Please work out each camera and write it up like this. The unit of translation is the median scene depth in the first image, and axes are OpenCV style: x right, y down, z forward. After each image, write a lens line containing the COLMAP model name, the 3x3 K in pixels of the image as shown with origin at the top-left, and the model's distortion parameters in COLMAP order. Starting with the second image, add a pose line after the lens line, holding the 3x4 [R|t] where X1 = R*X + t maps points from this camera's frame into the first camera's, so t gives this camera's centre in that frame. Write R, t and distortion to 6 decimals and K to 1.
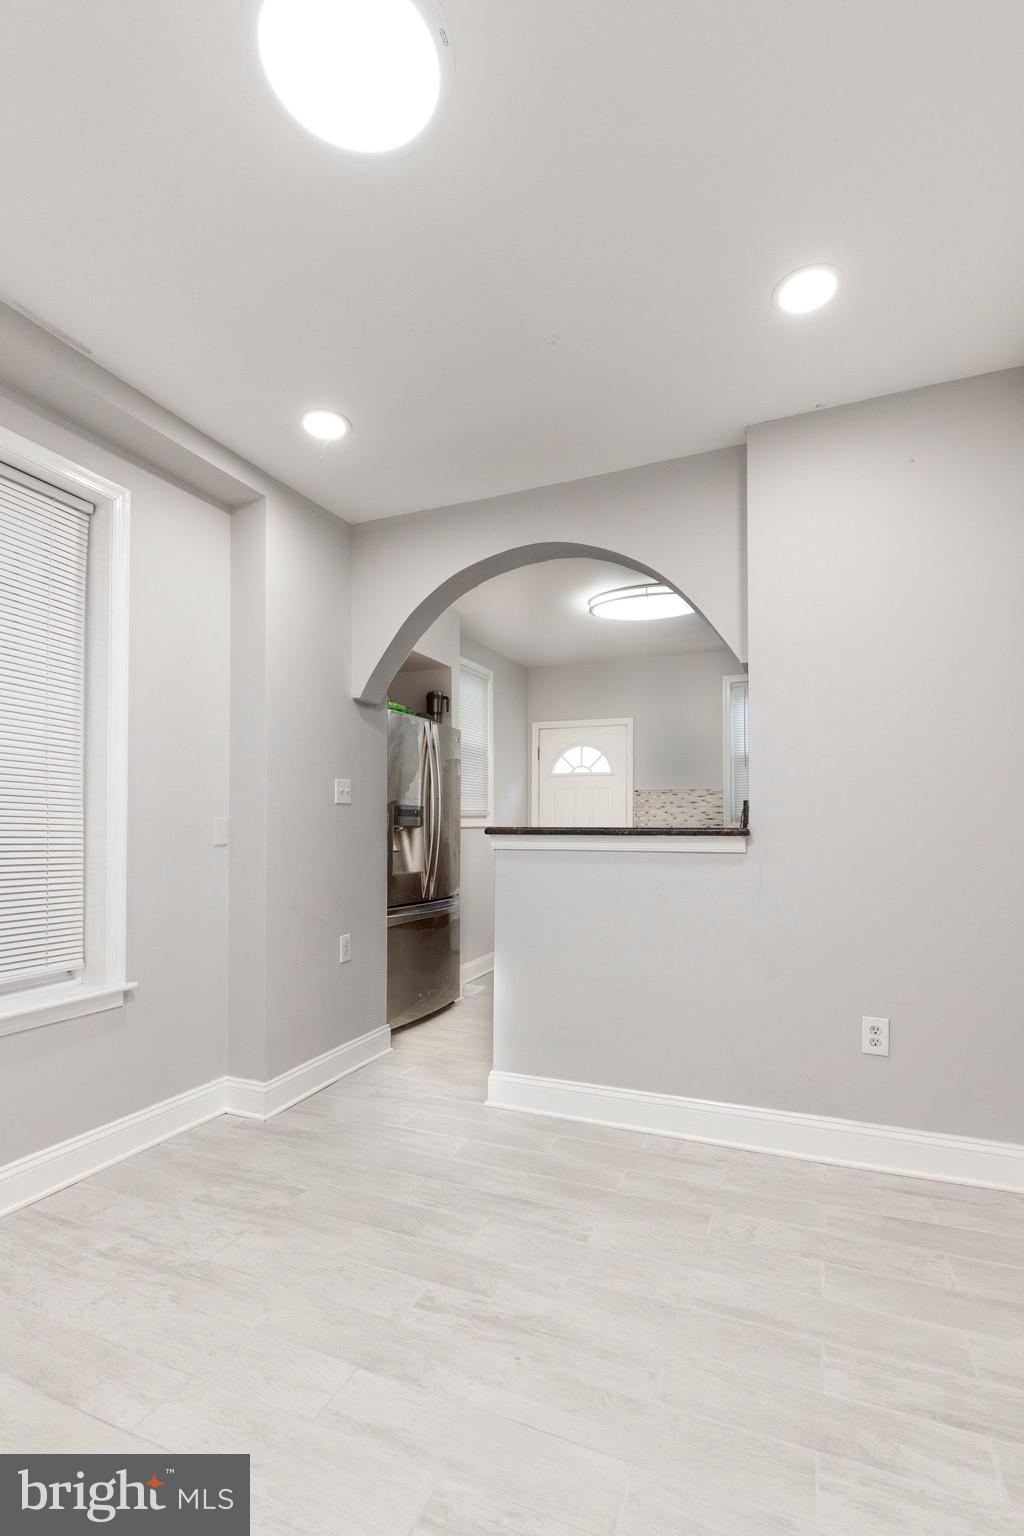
lens RADIAL K [[709.3, 0, 516.7], [0, 709.3, 795.4], [0, 0, 1]] dist [0.001263, -0.000199]
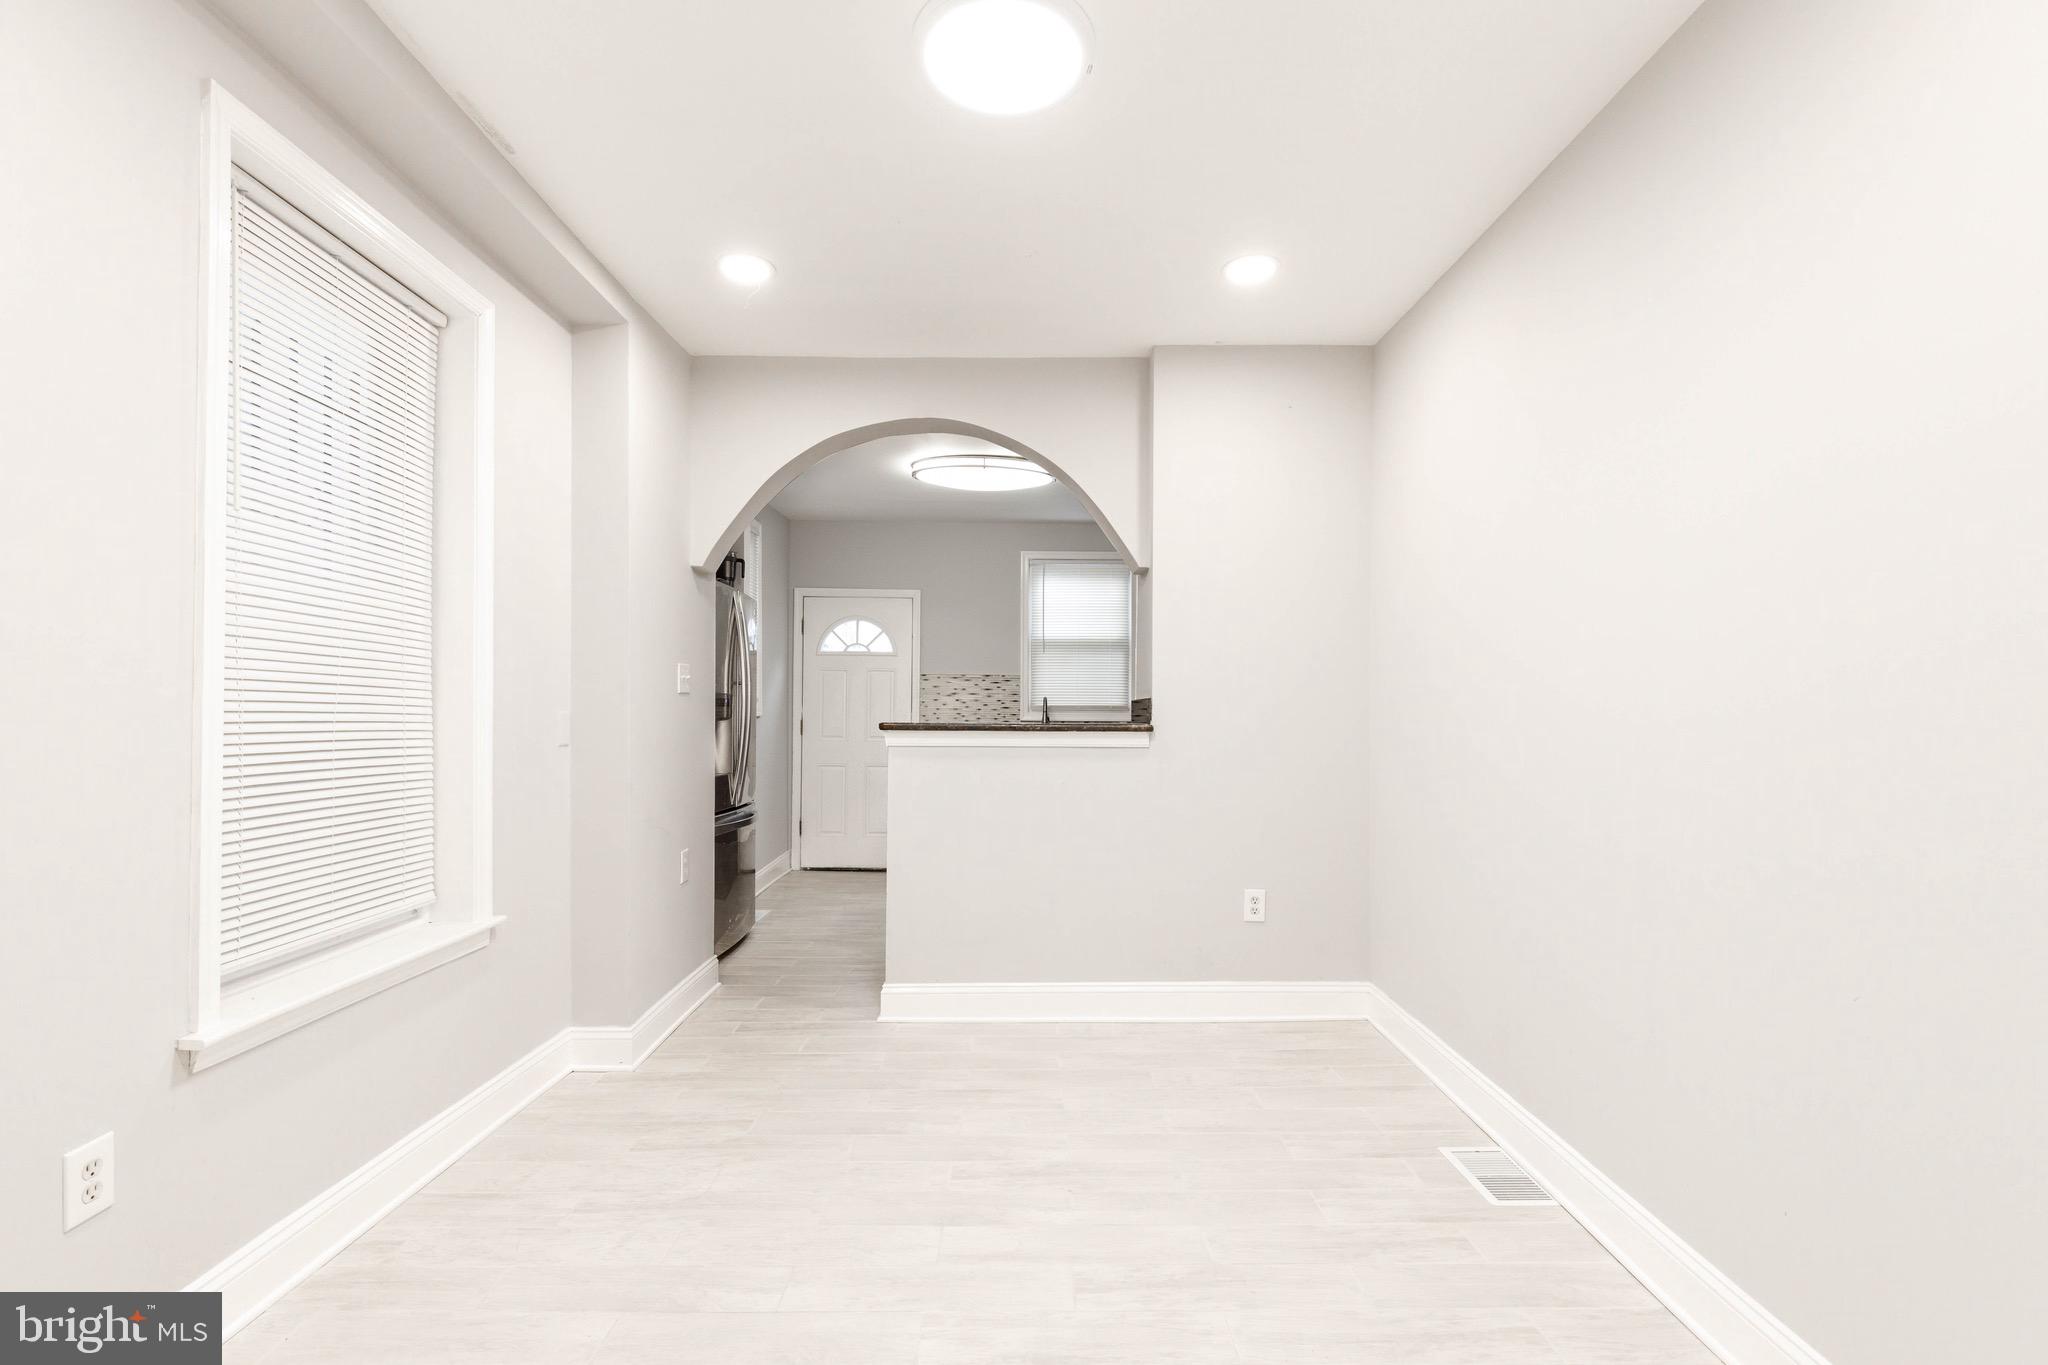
lens RADIAL K [[914.1, 0, 1024.0], [0, 914.1, 682.5], [0, 0, 1]] dist [0.004651, -0.000483]
pose [[0.918376, 0.015979, 0.395386, -0.370472], [-0.021582, 0.999720, 0.009727, -0.024477], [-0.395120, -0.017467, 0.918463, -0.178193]]
